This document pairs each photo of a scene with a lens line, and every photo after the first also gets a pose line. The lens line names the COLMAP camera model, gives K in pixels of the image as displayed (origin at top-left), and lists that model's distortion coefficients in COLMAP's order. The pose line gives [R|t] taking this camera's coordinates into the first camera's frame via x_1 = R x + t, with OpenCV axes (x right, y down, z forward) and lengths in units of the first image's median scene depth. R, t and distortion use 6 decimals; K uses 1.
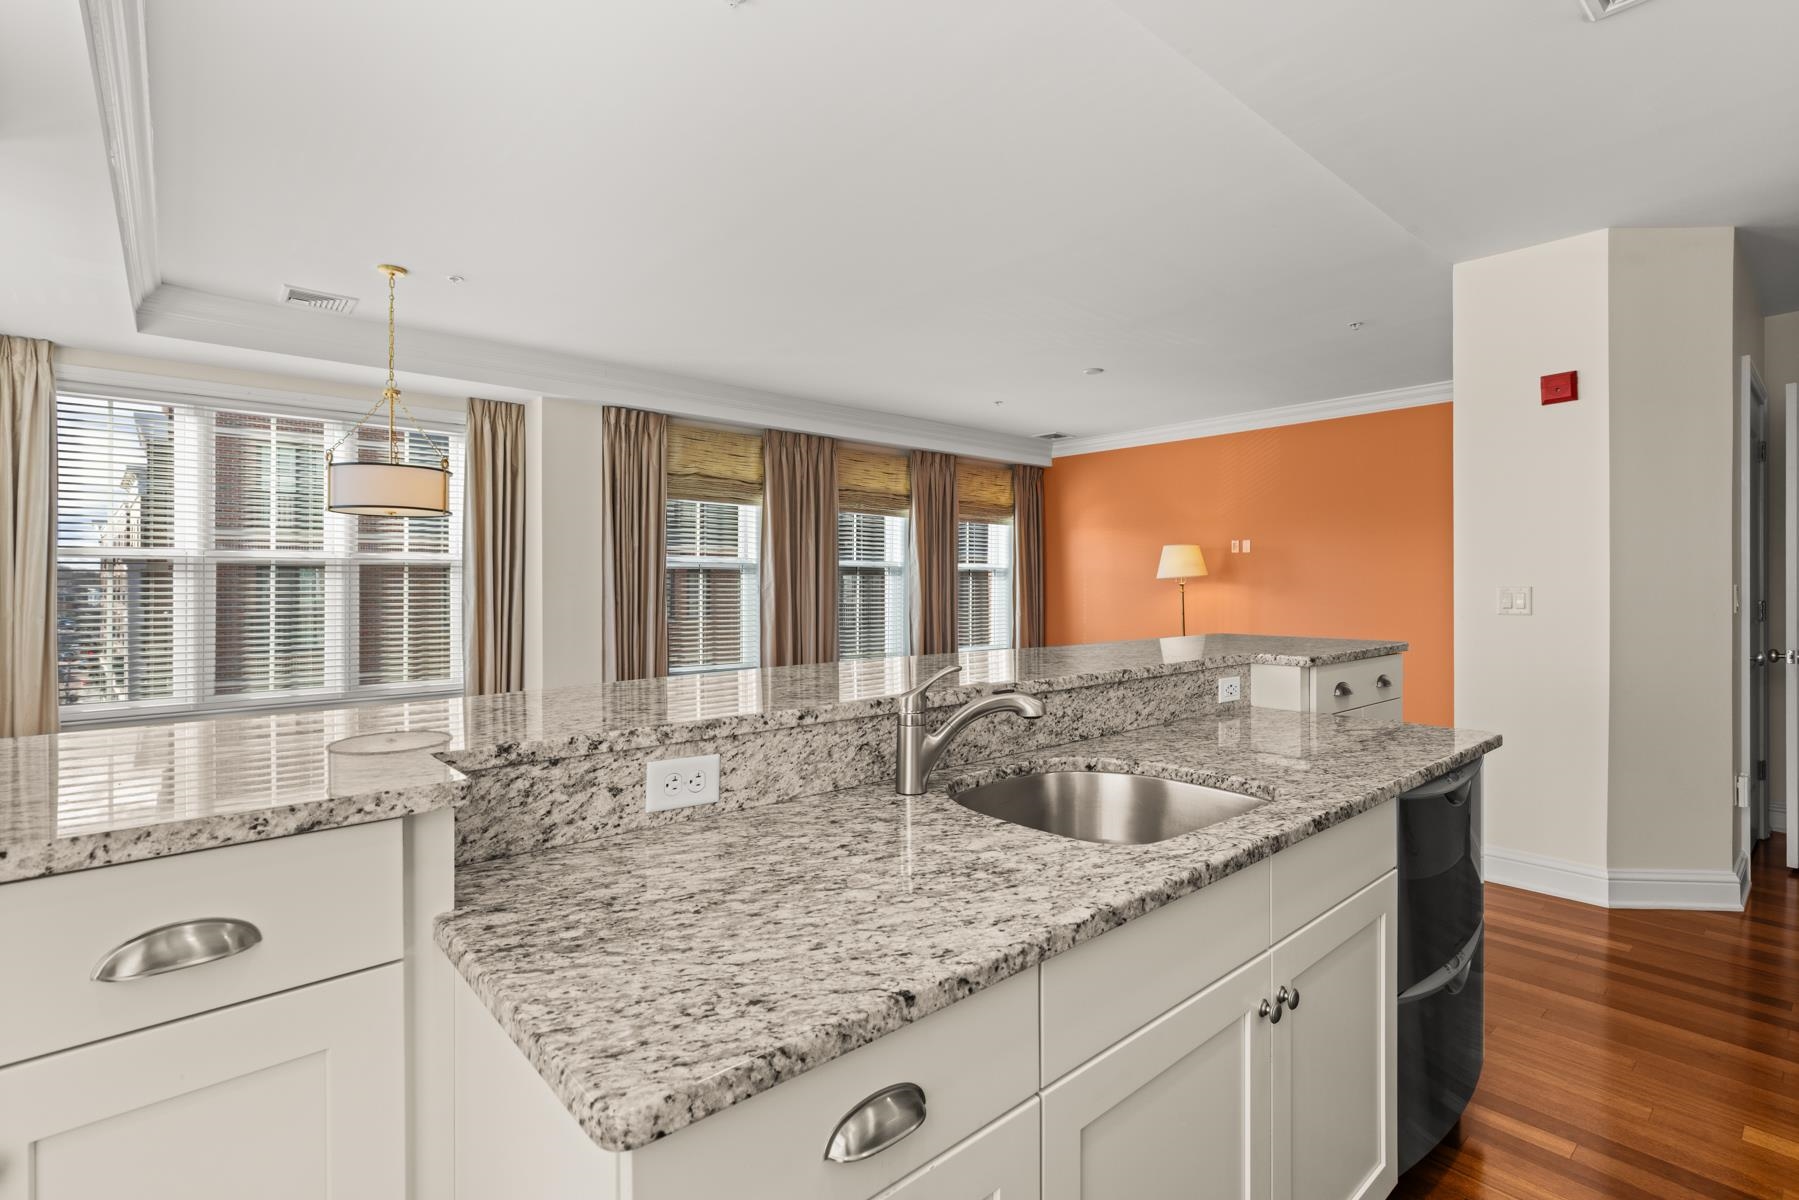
lens RADIAL K [[850.4, 0, 907.8], [0, 850.4, 582.1], [0, 0, 1]] dist [0.002633, 0.000155]
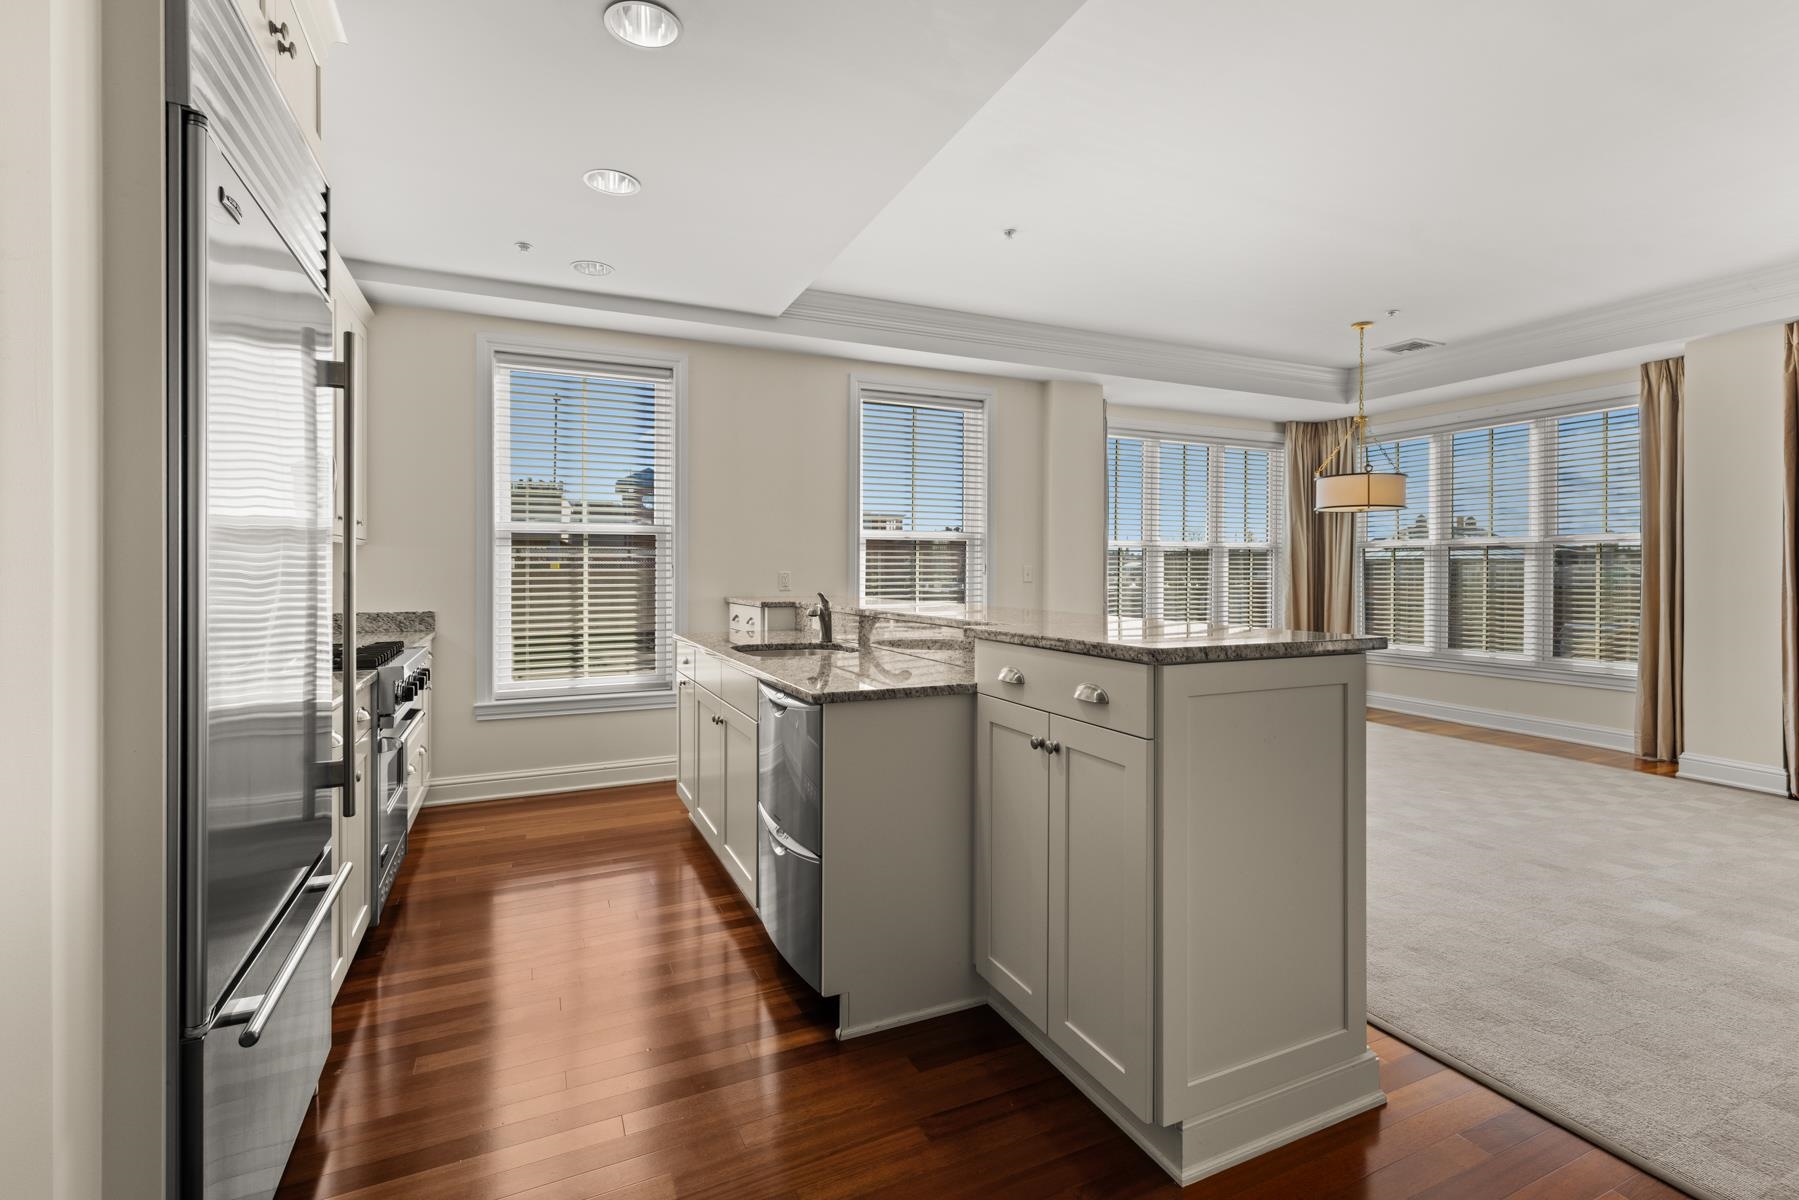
lens RADIAL K [[797.1, 0, 870.3], [0, 797.1, 573.5], [0, 0, 1]] dist [0.001685, 0.000142]
pose [[-0.282448, 0.007205, -0.959256, 0.642729], [0.003099, 0.999973, 0.006599, 0.004135], [0.959278, -0.001109, -0.282463, 0.501964]]
